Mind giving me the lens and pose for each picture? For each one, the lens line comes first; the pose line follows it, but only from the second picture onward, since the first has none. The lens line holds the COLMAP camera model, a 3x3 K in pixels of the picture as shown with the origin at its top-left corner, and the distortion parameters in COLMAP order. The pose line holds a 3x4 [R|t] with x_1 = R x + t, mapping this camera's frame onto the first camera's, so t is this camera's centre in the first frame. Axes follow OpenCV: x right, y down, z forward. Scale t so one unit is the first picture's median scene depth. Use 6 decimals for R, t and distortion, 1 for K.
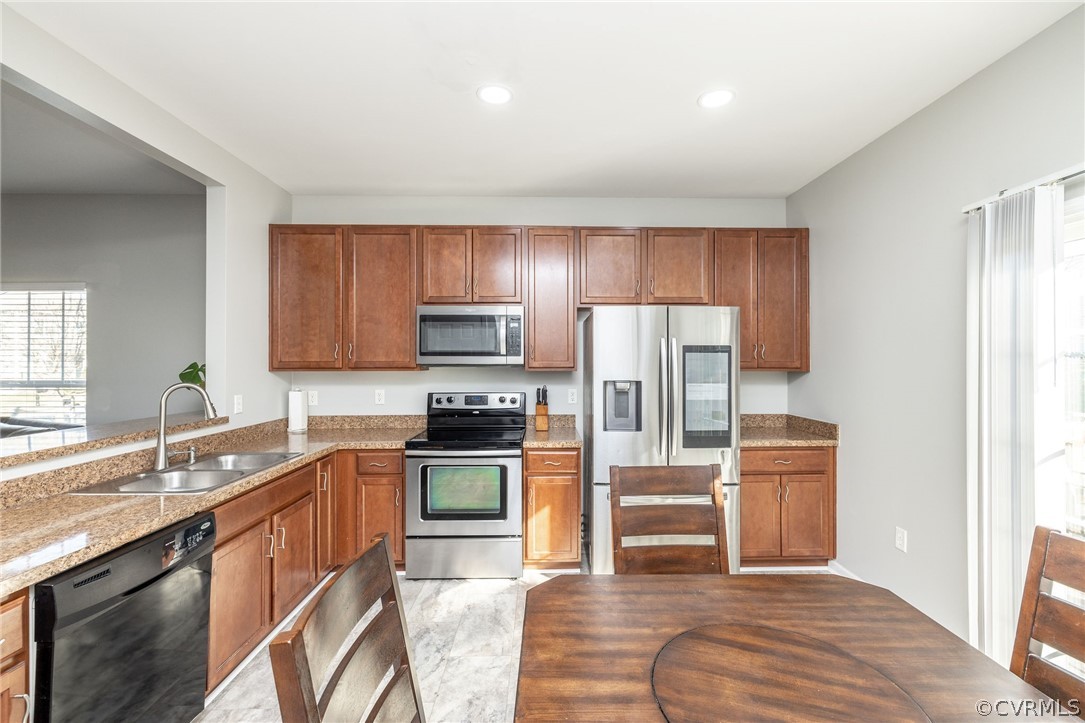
lens RADIAL K [[453.6, 0, 542.5], [0, 453.6, 361.5], [0, 0, 1]] dist [-0.000937, -0.000125]
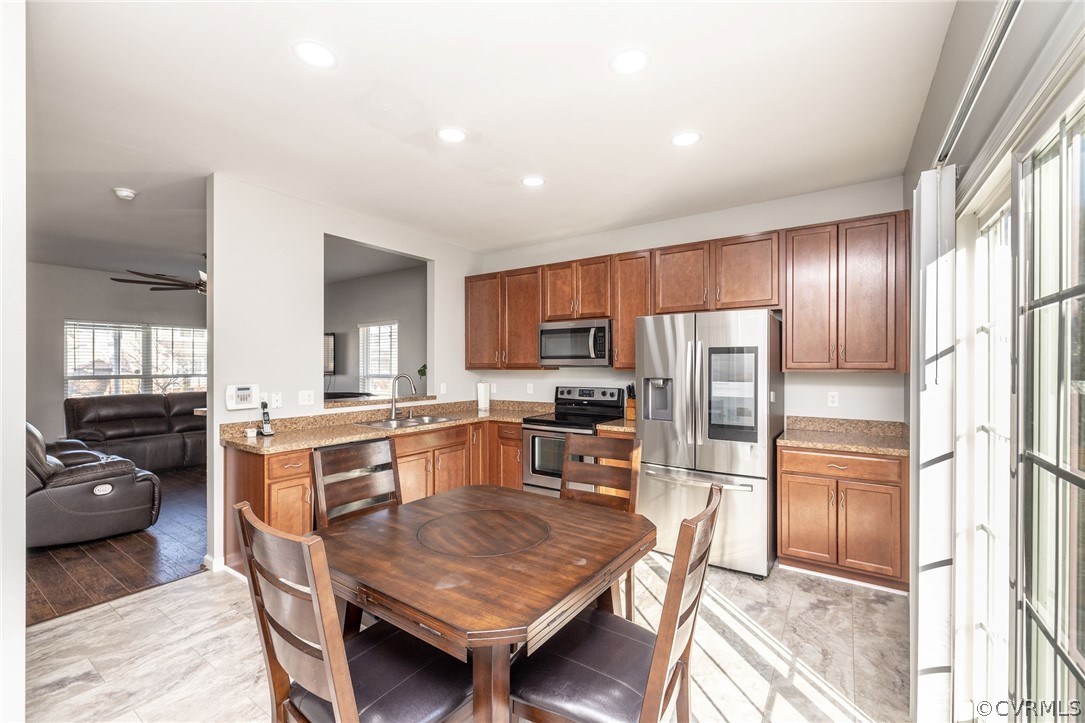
lens RADIAL K [[453.6, 0, 542.5], [0, 453.6, 361.5], [0, 0, 1]] dist [-0.000937, -0.000125]
pose [[0.811934, -0.006120, -0.583717, 0.543817], [0.001175, 0.999960, -0.008849, 0.007470], [0.583748, 0.006499, 0.811909, -0.131152]]
